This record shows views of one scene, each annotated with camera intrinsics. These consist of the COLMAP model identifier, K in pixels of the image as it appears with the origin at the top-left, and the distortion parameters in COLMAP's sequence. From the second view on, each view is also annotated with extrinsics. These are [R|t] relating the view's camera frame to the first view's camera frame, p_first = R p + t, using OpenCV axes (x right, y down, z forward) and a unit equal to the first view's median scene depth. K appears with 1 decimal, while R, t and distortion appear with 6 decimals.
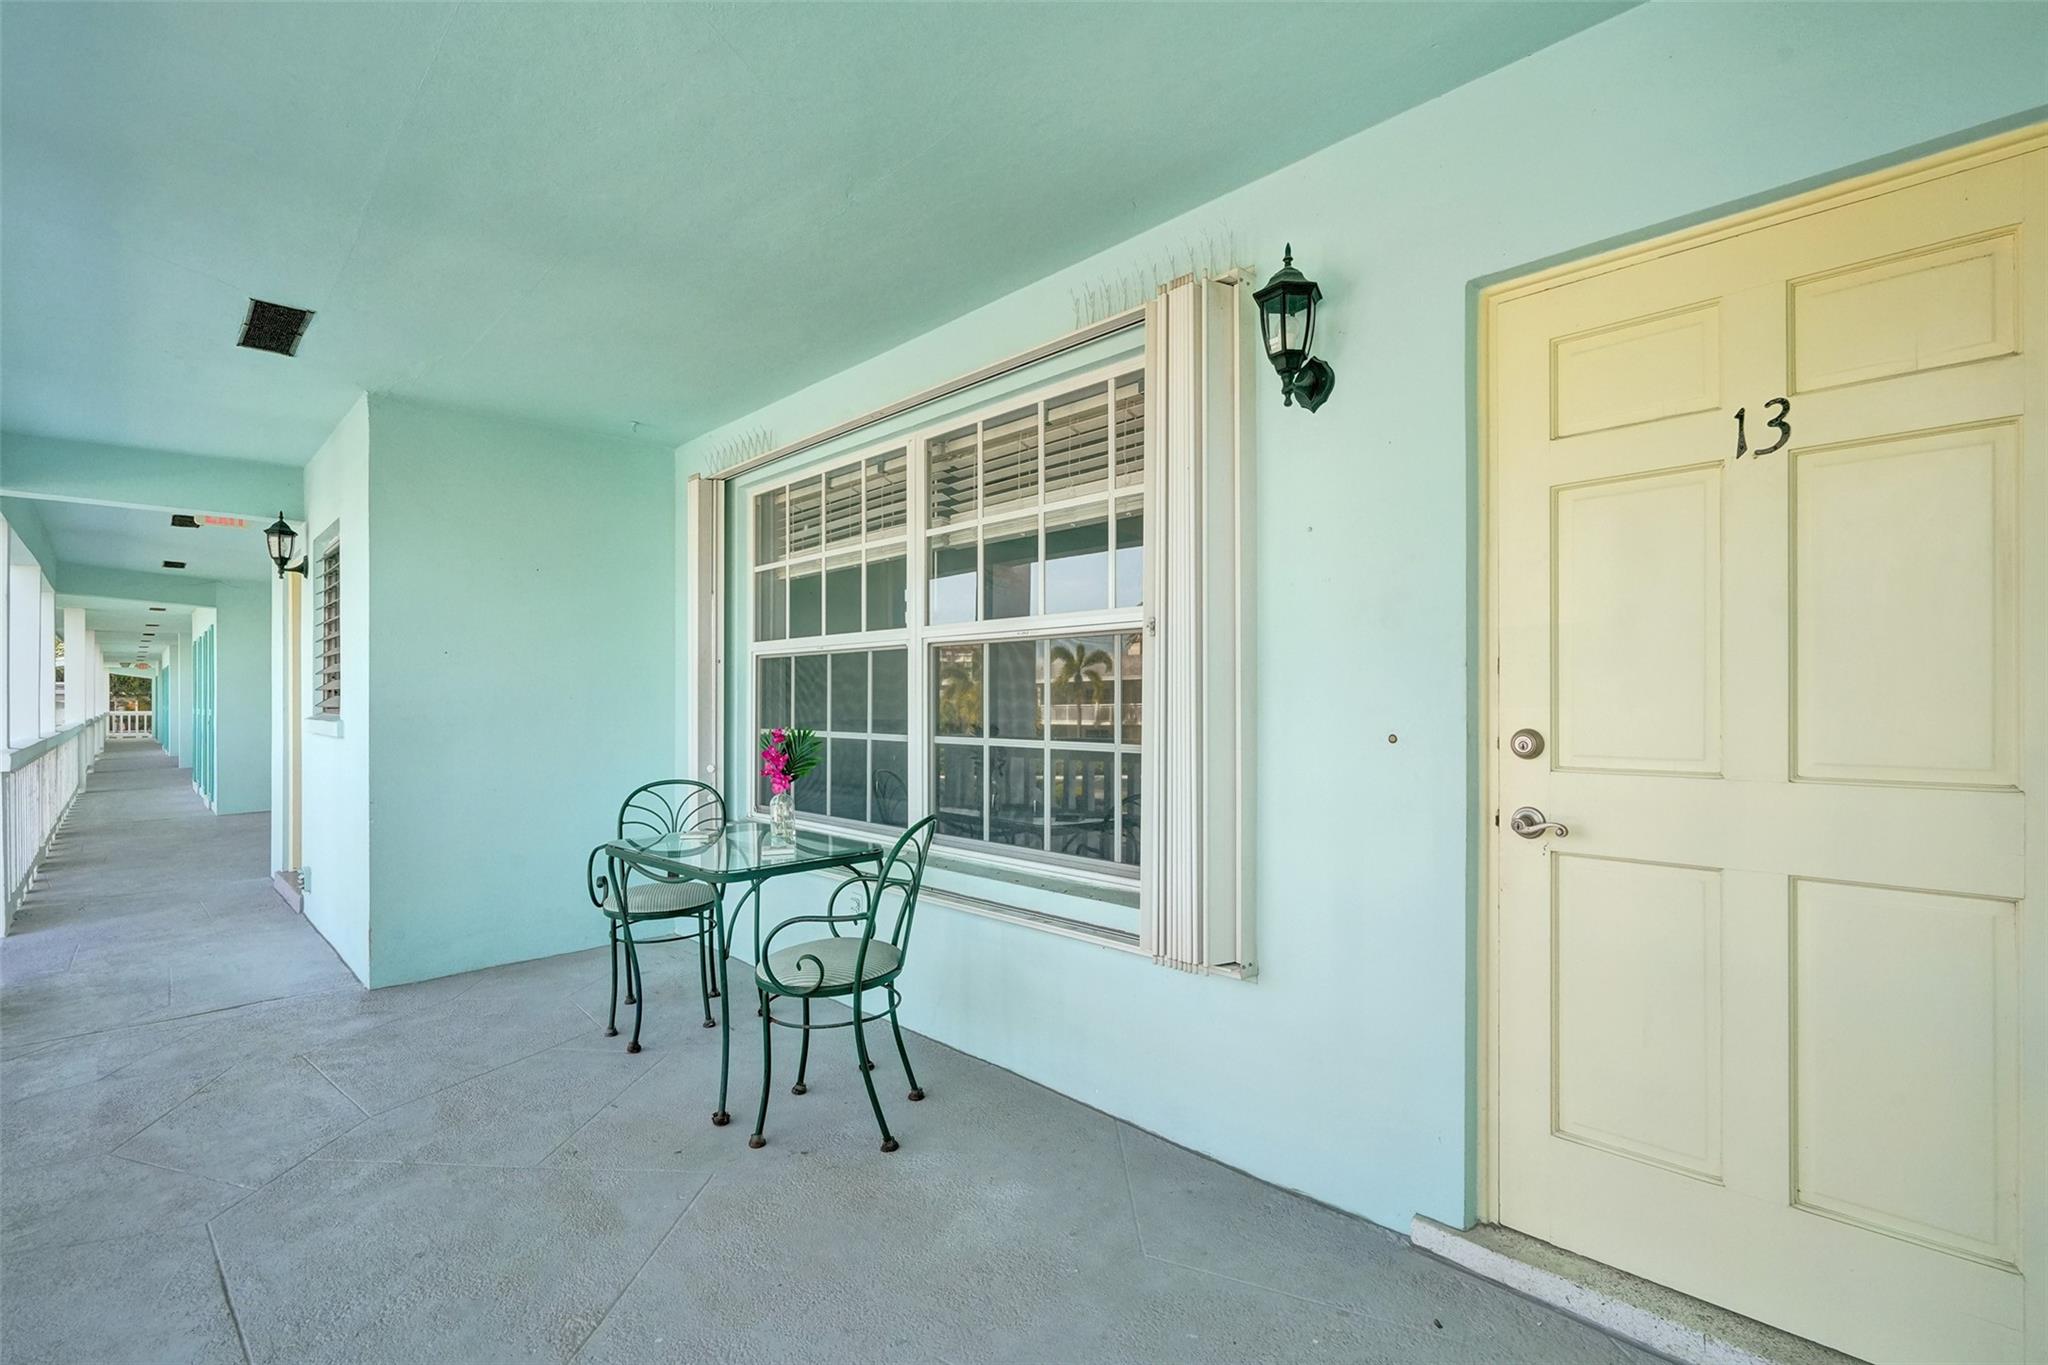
lens RADIAL K [[964.4, 0, 1026.0], [0, 964.4, 700.8], [0, 0, 1]] dist [-0.008648, 0.003348]
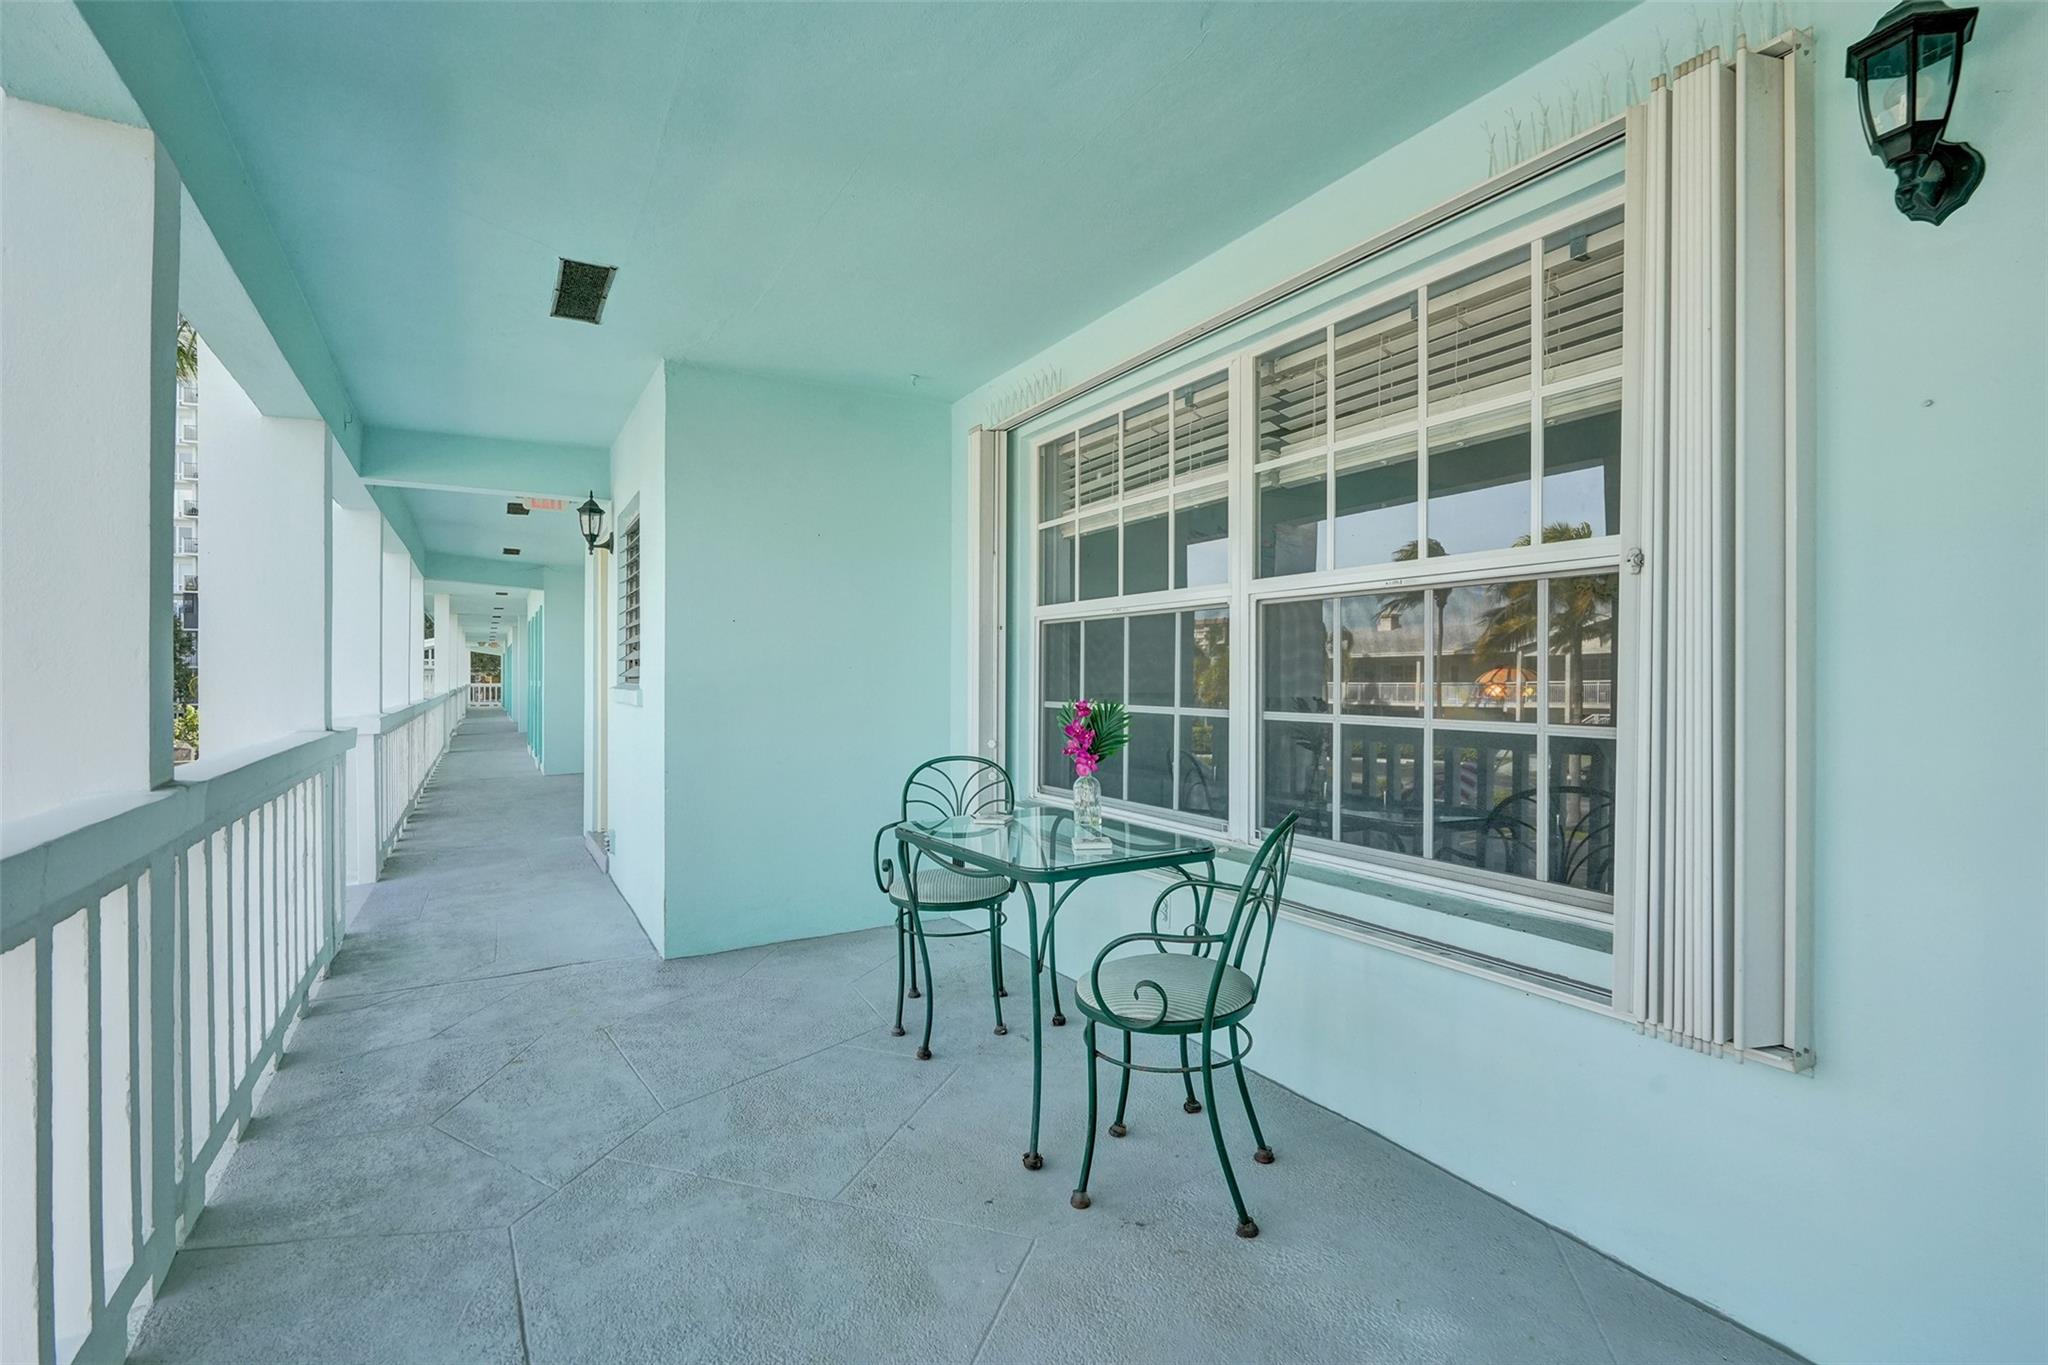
lens RADIAL K [[964.4, 0, 1026.0], [0, 964.4, 679.8], [0, 0, 1]] dist [-0.008648, 0.003348]
pose [[0.971241, 0.004292, -0.238061, -0.103531], [-0.003708, 0.999989, 0.002902, 0.007973], [0.238071, -0.001936, 0.971246, 0.150032]]
